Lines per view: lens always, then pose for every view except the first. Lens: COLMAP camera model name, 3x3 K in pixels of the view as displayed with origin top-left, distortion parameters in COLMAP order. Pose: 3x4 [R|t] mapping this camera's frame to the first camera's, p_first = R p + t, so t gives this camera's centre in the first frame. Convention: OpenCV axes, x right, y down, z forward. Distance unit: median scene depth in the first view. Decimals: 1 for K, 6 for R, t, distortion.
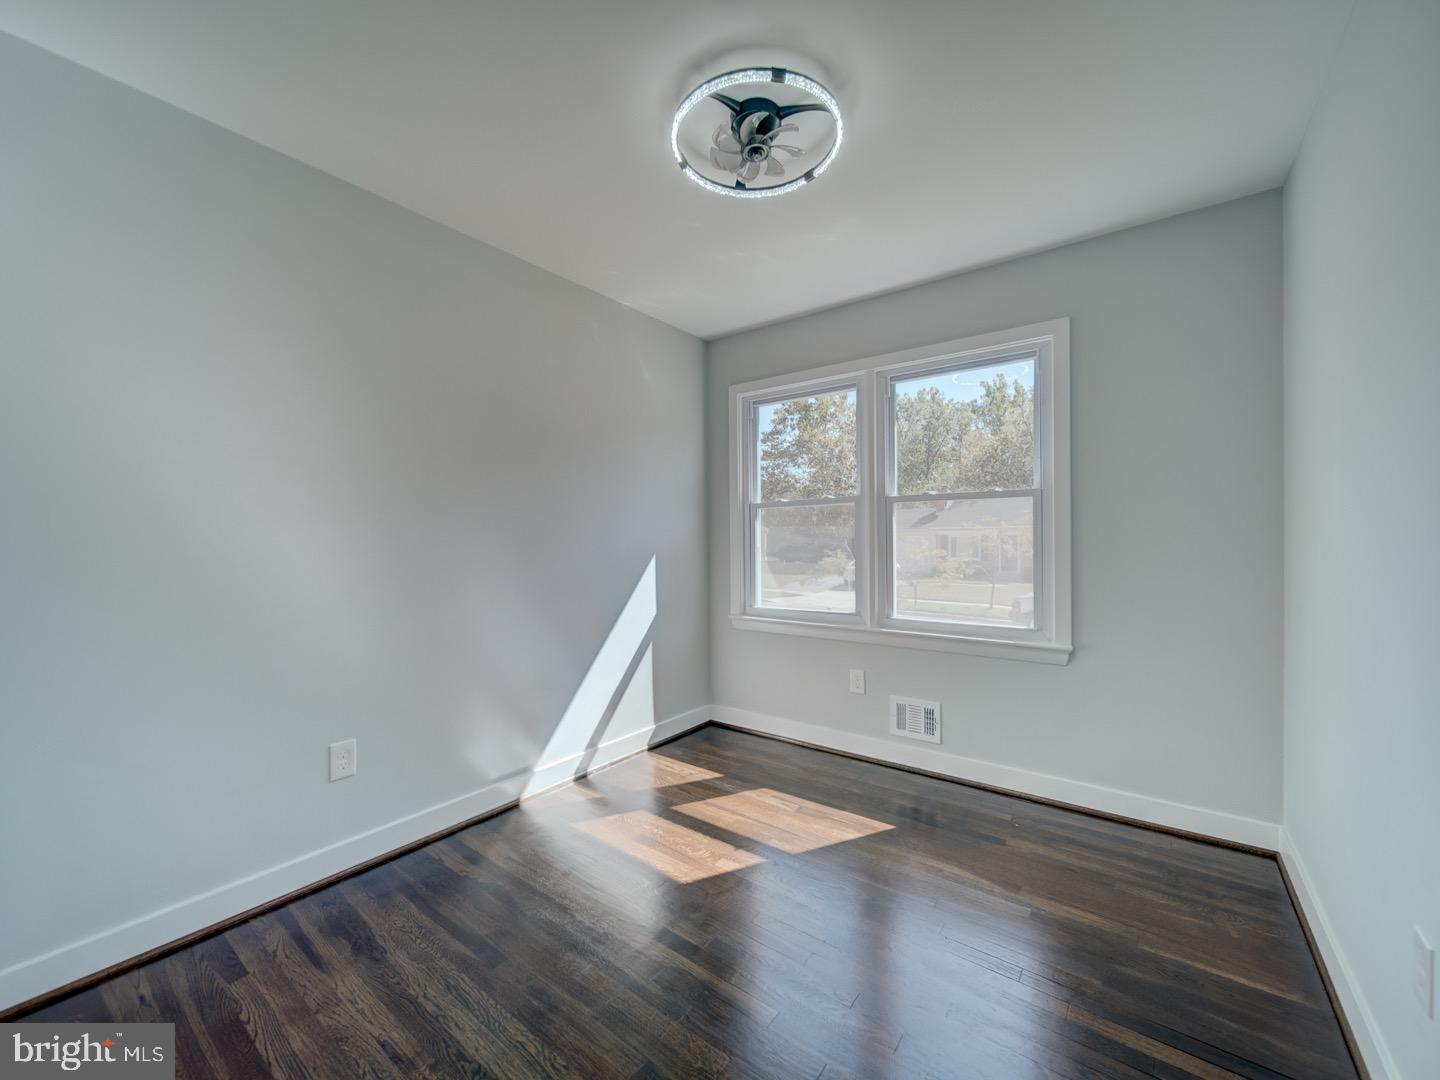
lens RADIAL K [[567.8, 0, 725.1], [0, 567.8, 542.1], [0, 0, 1]] dist [0.000140, -0.000131]
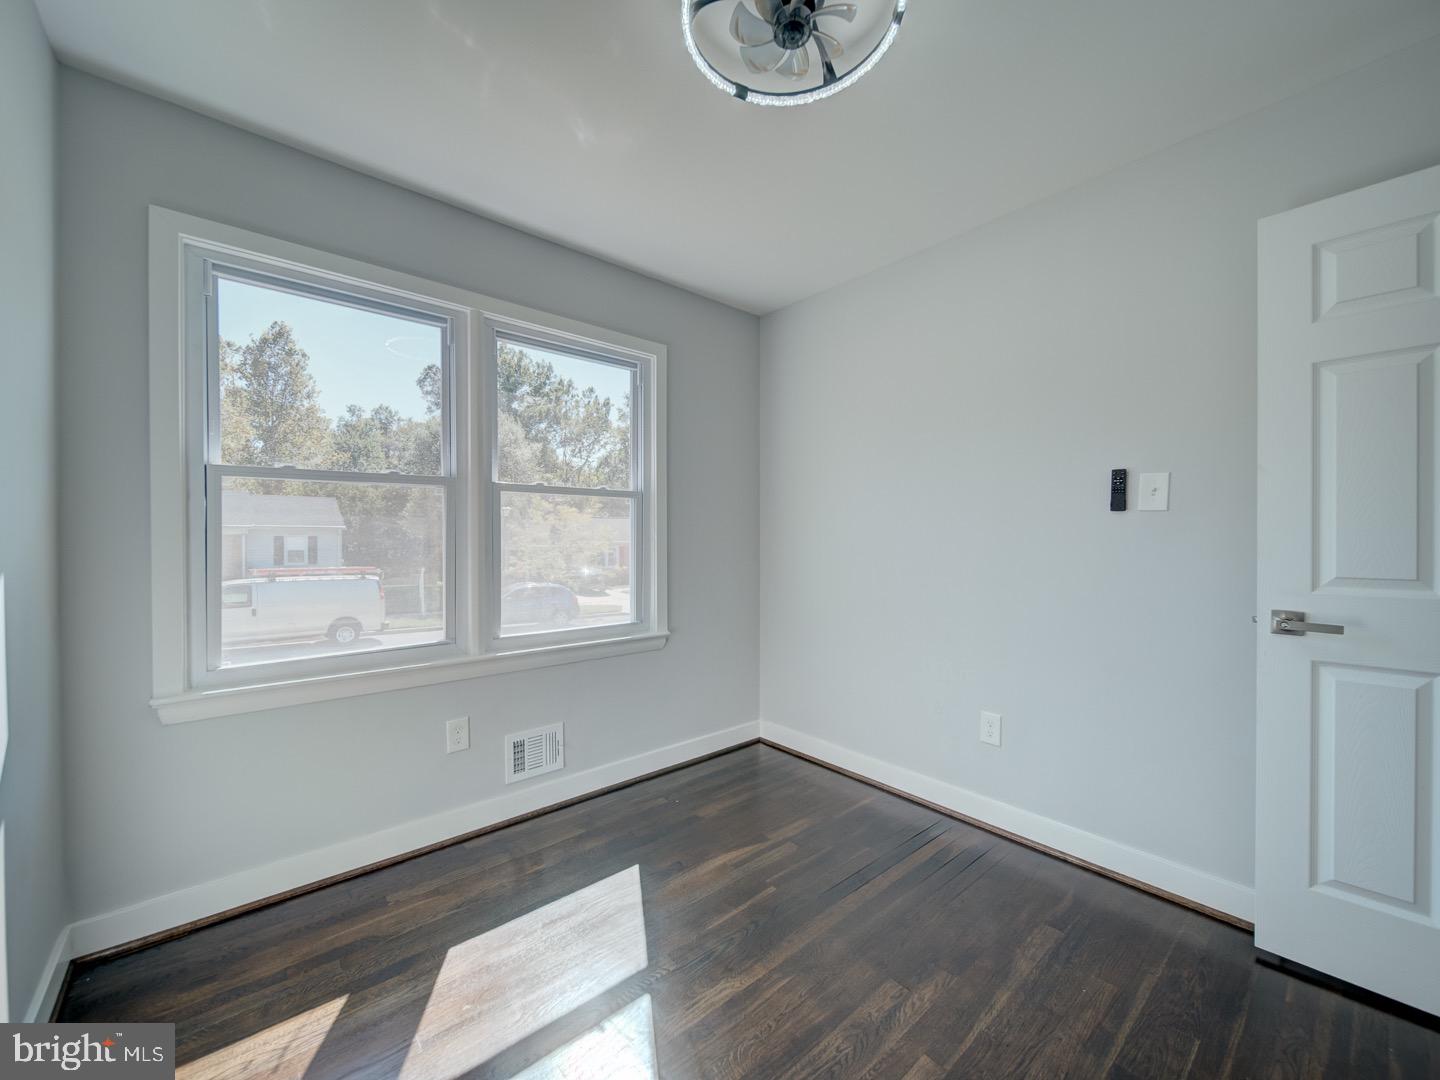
lens RADIAL K [[567.8, 0, 725.1], [0, 567.8, 542.1], [0, 0, 1]] dist [0.000140, -0.000131]
pose [[0.211616, 0.002651, 0.977349, -0.431462], [0.009573, 0.999943, -0.004785, 0.009052], [-0.977306, 0.010369, 0.211578, 0.556862]]
